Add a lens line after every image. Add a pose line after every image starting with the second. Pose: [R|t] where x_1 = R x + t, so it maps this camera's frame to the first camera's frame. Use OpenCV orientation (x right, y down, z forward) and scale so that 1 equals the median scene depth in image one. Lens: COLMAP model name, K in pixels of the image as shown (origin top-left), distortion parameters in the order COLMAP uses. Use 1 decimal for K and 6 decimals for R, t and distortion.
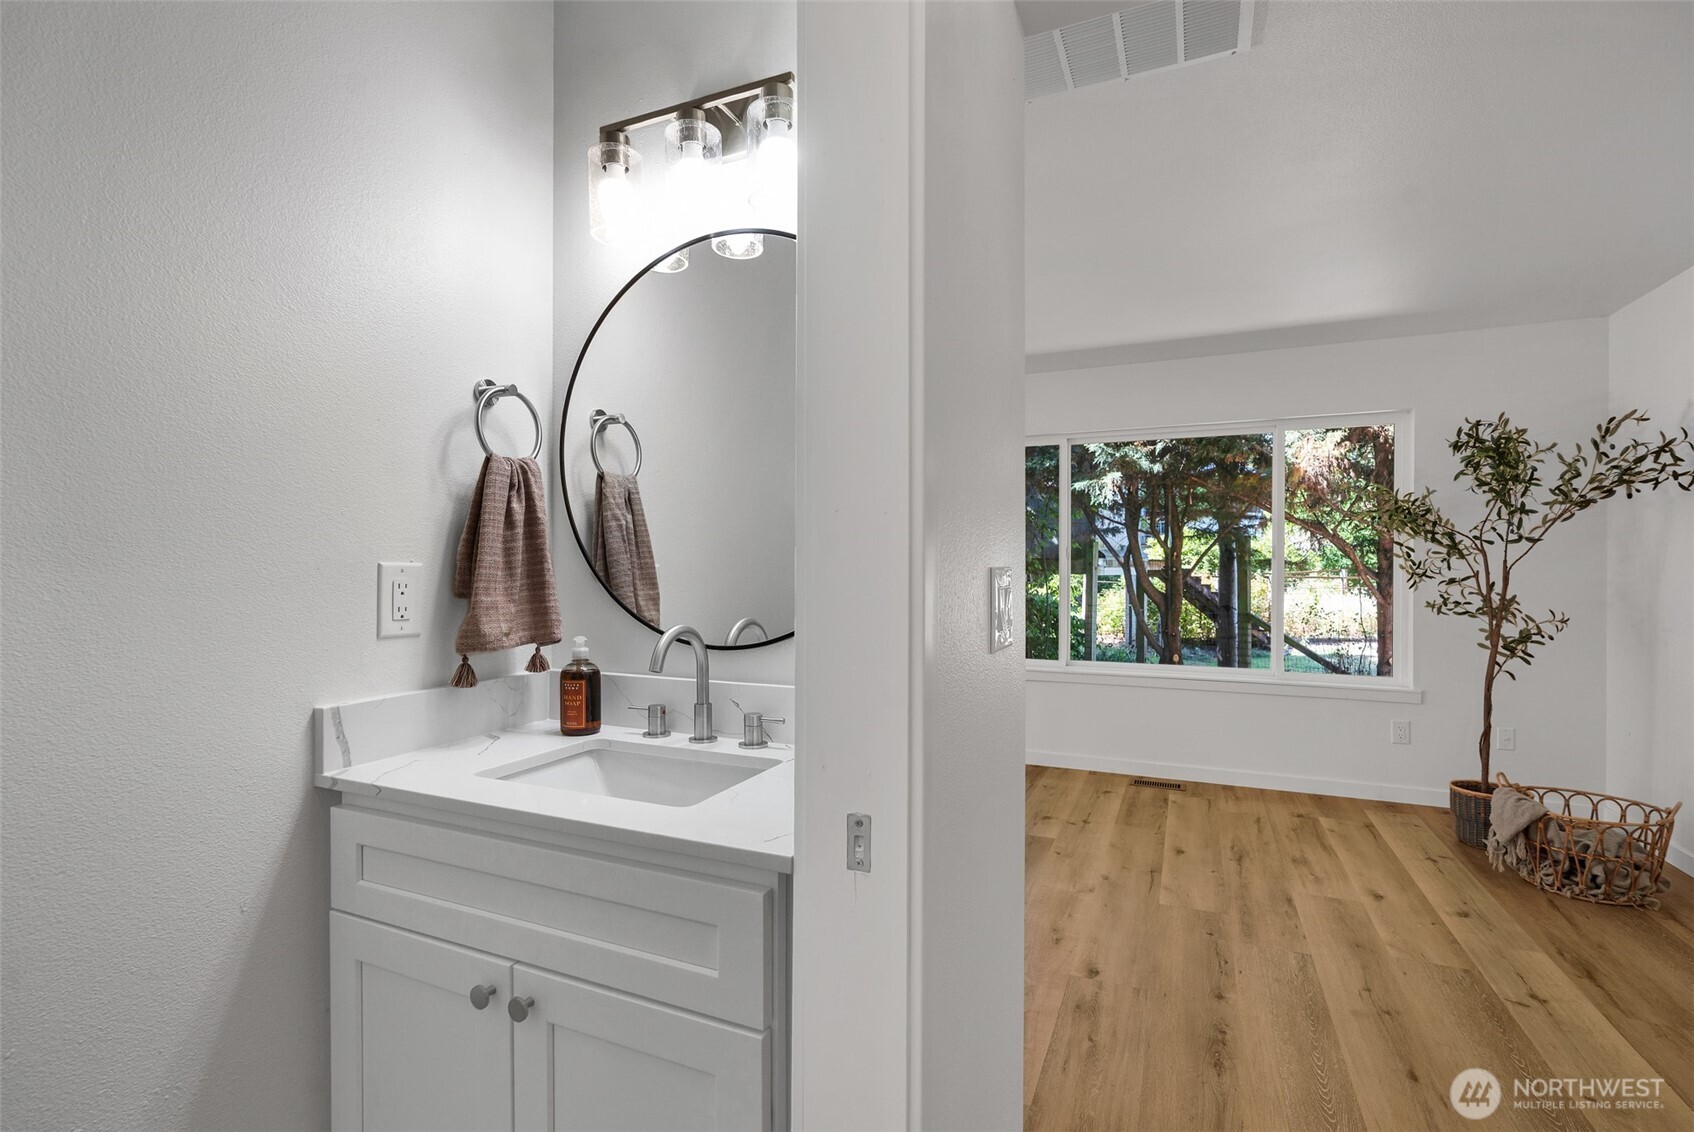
lens RADIAL K [[774.0, 0, 842.2], [0, 774.0, 593.0], [0, 0, 1]] dist [-0.001565, -0.000011]
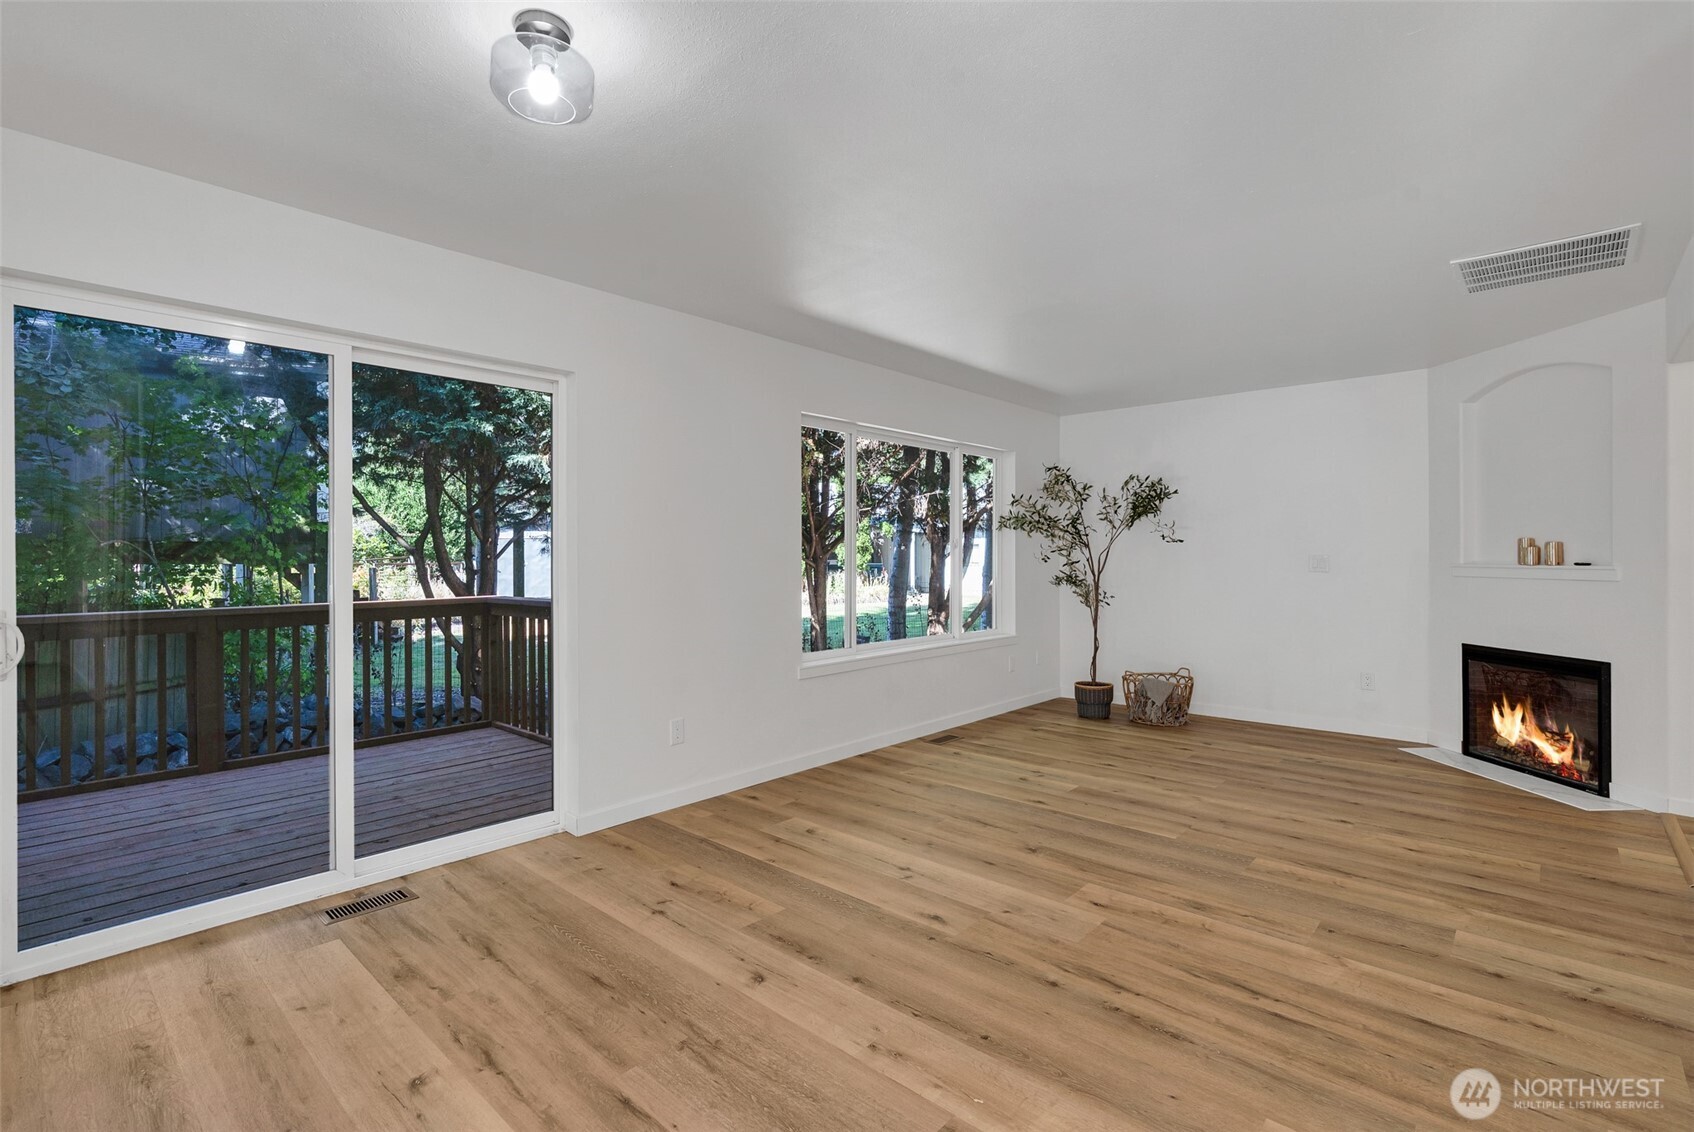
lens RADIAL K [[777.2, 0, 834.2], [0, 777.2, 560.8], [0, 0, 1]] dist [-0.000694, 0.000251]
pose [[0.321062, -0.009951, 0.947006, -0.950494], [0.032101, 0.999485, -0.000381, -0.037179], [-0.946514, 0.030523, 0.321216, 0.948525]]
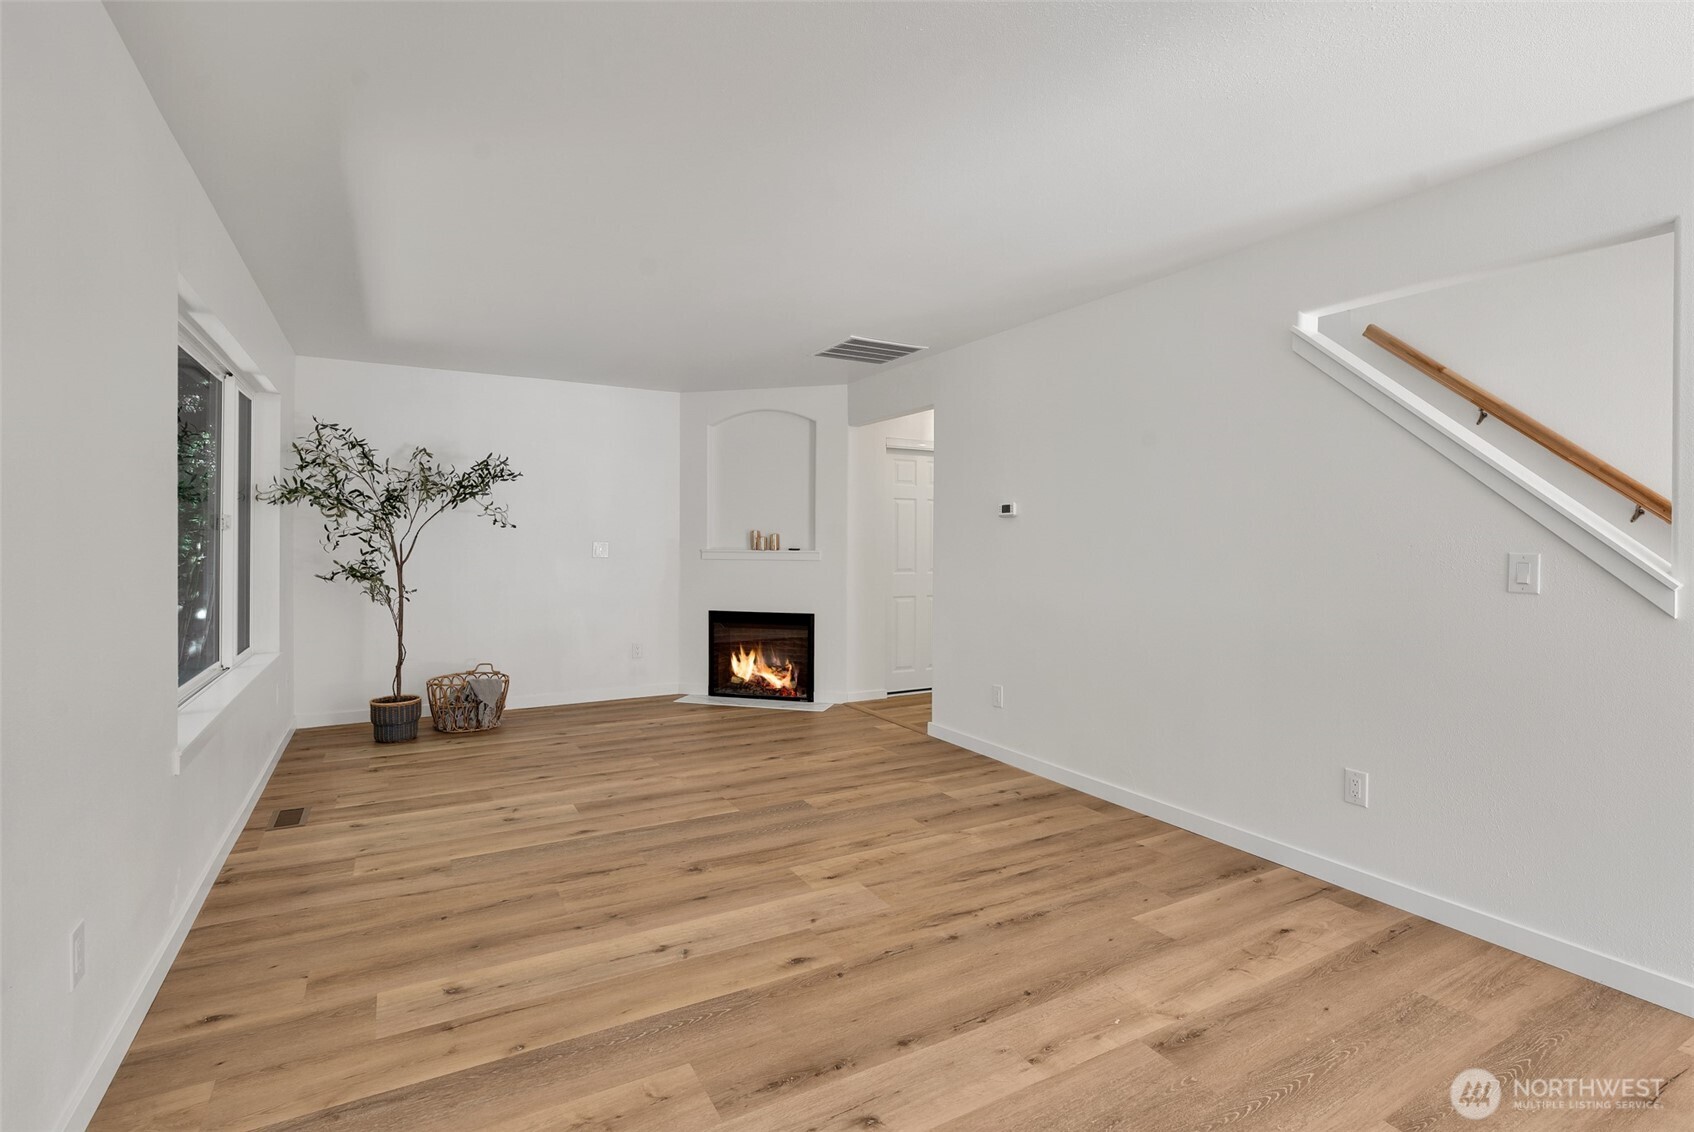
lens RADIAL K [[795.5, 0, 842.3], [0, 795.5, 549.1], [0, 0, 1]] dist [-0.008389, 0.000486]
pose [[-0.802245, -0.013241, 0.596849, -0.635228], [0.008759, 0.999385, 0.033943, -0.056323], [-0.596931, 0.032458, -0.801636, 1.603046]]
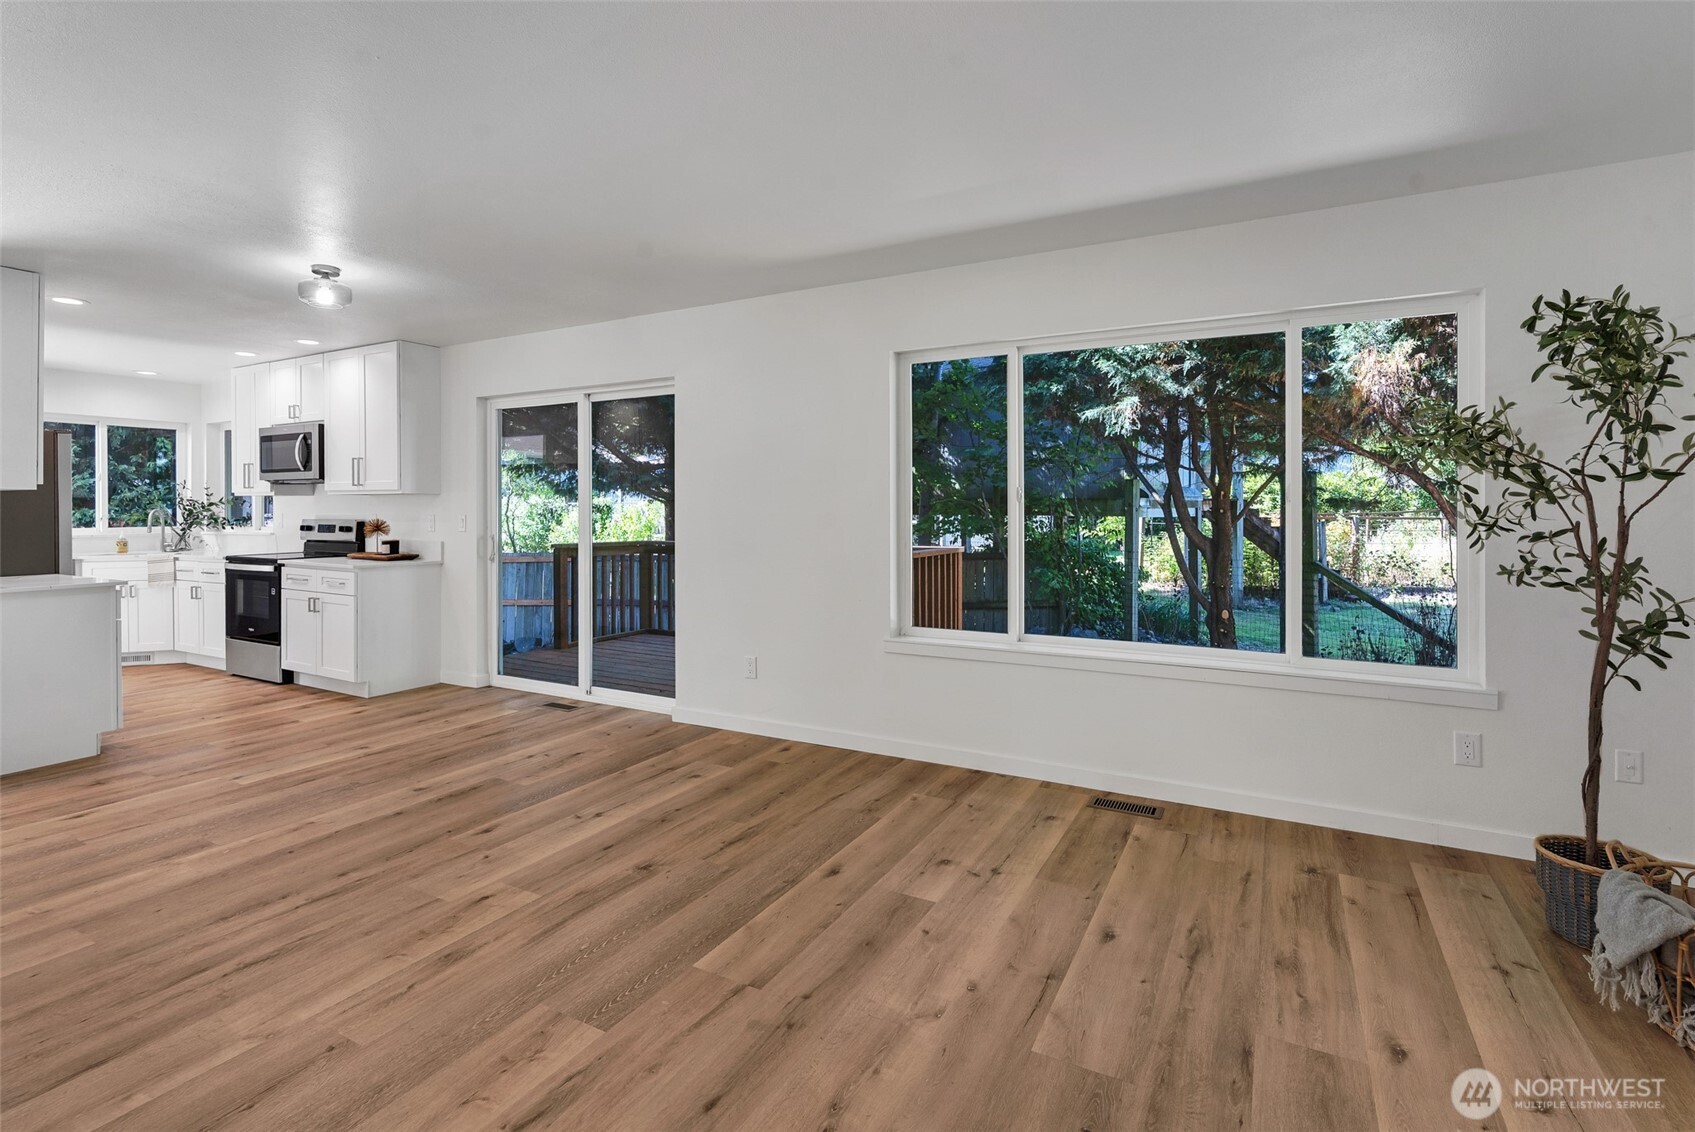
lens RADIAL K [[795.7, 0, 837.2], [0, 795.7, 529.0], [0, 0, 1]] dist [-0.002564, 0.000746]
pose [[0.996425, -0.001366, -0.084477, 0.243281], [0.000883, 0.999983, -0.005760, -0.018525], [0.084483, 0.005665, 0.996409, 0.264746]]
